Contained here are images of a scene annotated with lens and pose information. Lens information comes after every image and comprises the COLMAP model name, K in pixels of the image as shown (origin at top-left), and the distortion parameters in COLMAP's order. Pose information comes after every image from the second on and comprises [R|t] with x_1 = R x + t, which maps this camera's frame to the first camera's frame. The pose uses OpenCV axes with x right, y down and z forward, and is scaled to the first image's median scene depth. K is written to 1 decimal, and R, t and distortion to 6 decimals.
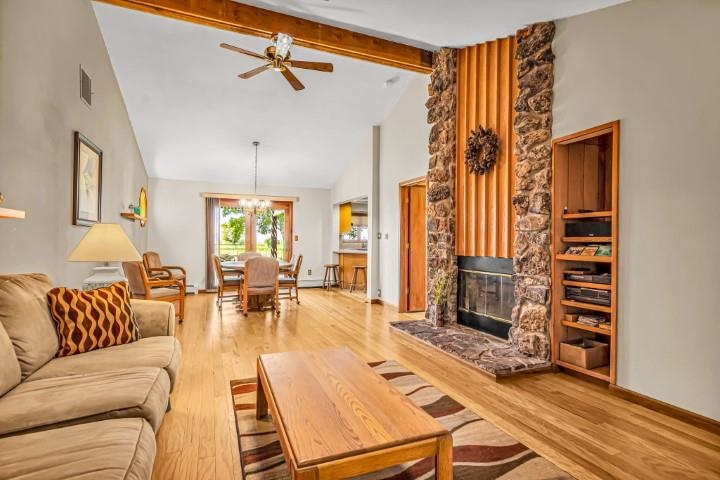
lens RADIAL K [[355.2, 0, 360.7], [0, 355.2, 240.8], [0, 0, 1]] dist [0.001789, 0.000260]
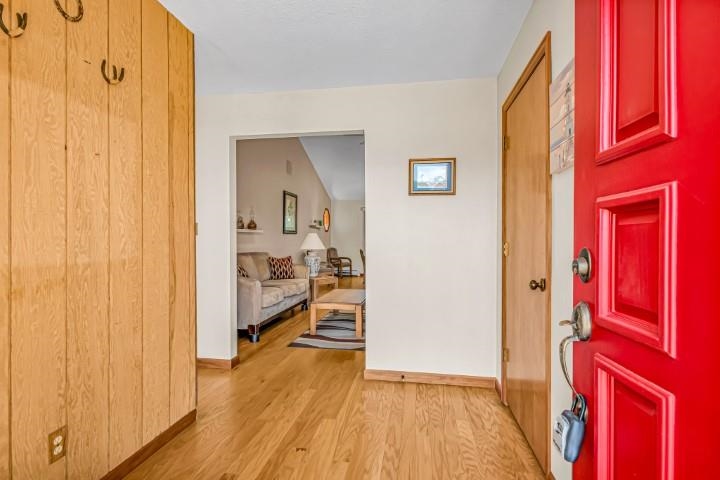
lens RADIAL K [[353.6, 0, 360.2], [0, 353.6, 242.0], [0, 0, 1]] dist [-0.000268, -0.000005]
pose [[0.856366, -0.004354, -0.516350, 0.678701], [0.006383, 0.999977, 0.002155, 0.005878], [0.516329, -0.005141, 0.856375, -0.583465]]
